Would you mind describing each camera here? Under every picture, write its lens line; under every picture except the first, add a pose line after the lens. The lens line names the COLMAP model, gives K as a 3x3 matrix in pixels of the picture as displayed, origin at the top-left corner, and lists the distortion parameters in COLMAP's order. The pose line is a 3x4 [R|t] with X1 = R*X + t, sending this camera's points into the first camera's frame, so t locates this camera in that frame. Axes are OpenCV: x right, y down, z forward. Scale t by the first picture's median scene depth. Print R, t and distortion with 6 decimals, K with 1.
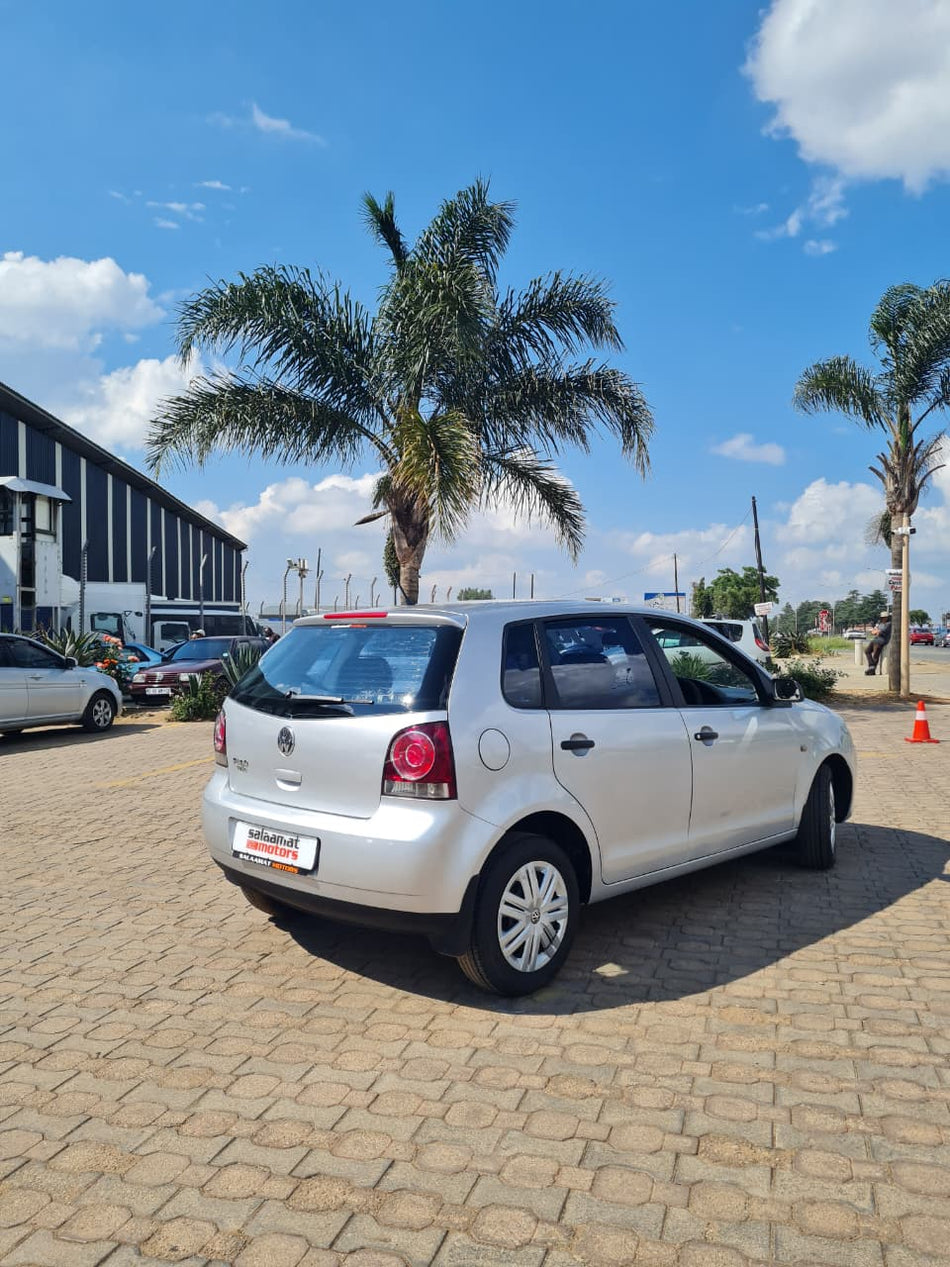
lens RADIAL K [[914.8, 0, 455.2], [0, 914.8, 629.9], [0, 0, 1]] dist [0.044345, -0.057090]
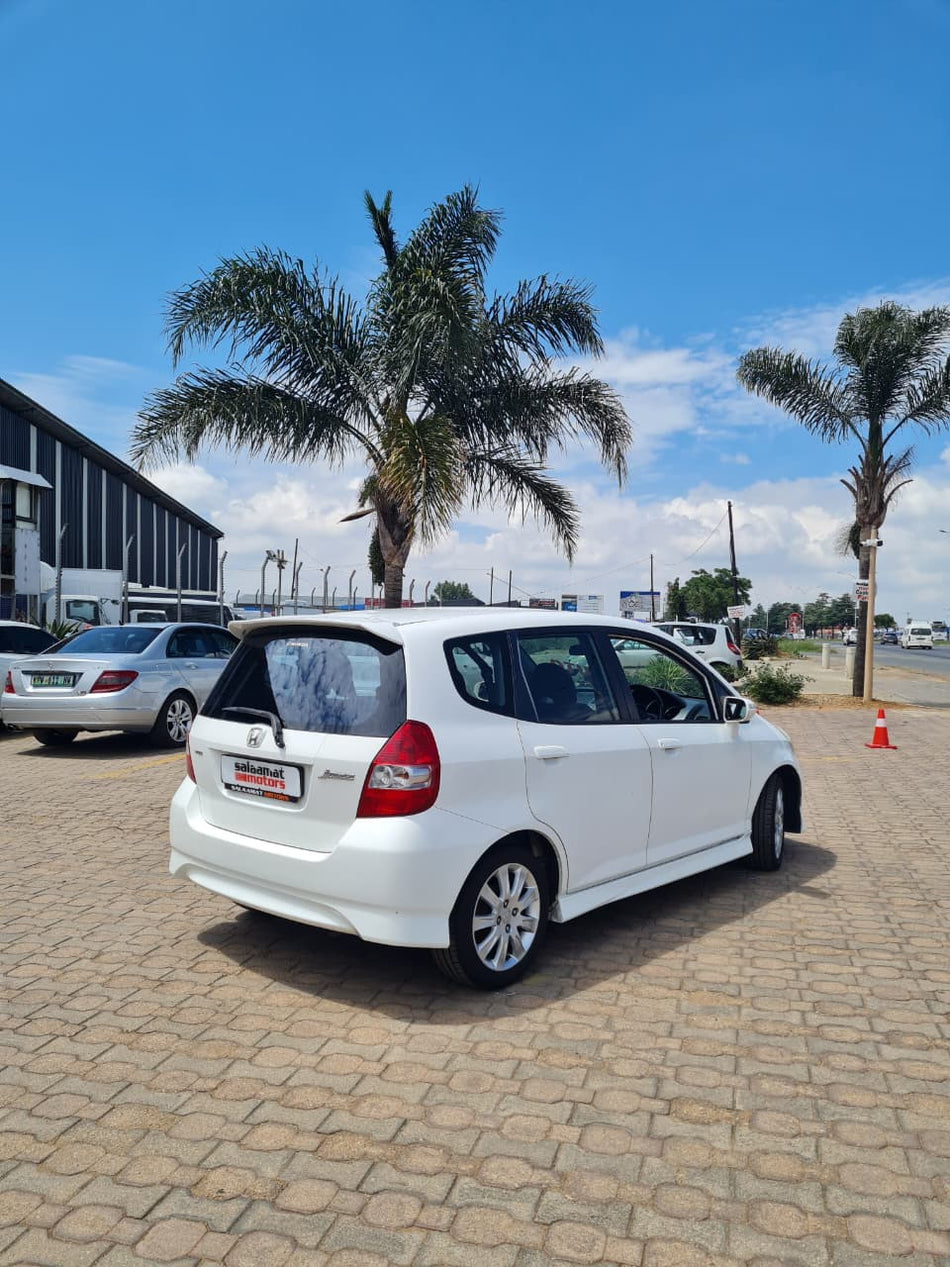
lens RADIAL K [[934.2, 0, 460.3], [0, 934.2, 633.5], [0, 0, 1]] dist [0.045758, -0.074952]
pose [[0.998981, 0.021855, 0.039496, -0.044244], [-0.022558, 0.999593, 0.017445, -0.037185], [-0.039098, -0.018318, 0.999067, -0.118464]]
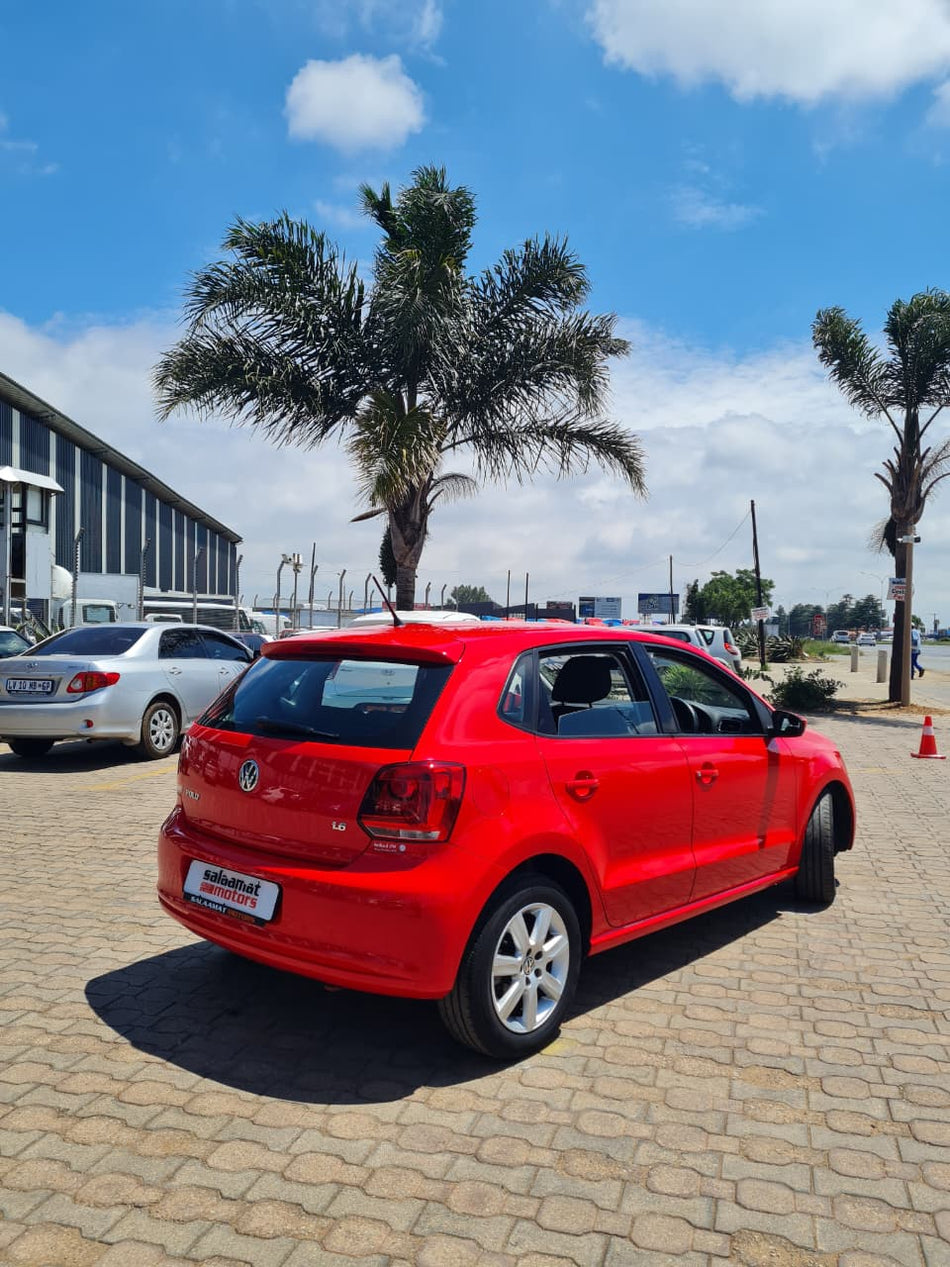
lens RADIAL K [[895.9, 0, 448.6], [0, 895.9, 628.4], [0, 0, 1]] dist [0.046520, -0.042093]
pose [[0.999822, 0.018471, 0.003925, -0.018581], [-0.018503, 0.999794, 0.008305, -0.031378], [-0.003770, -0.008376, 0.999958, 0.095978]]
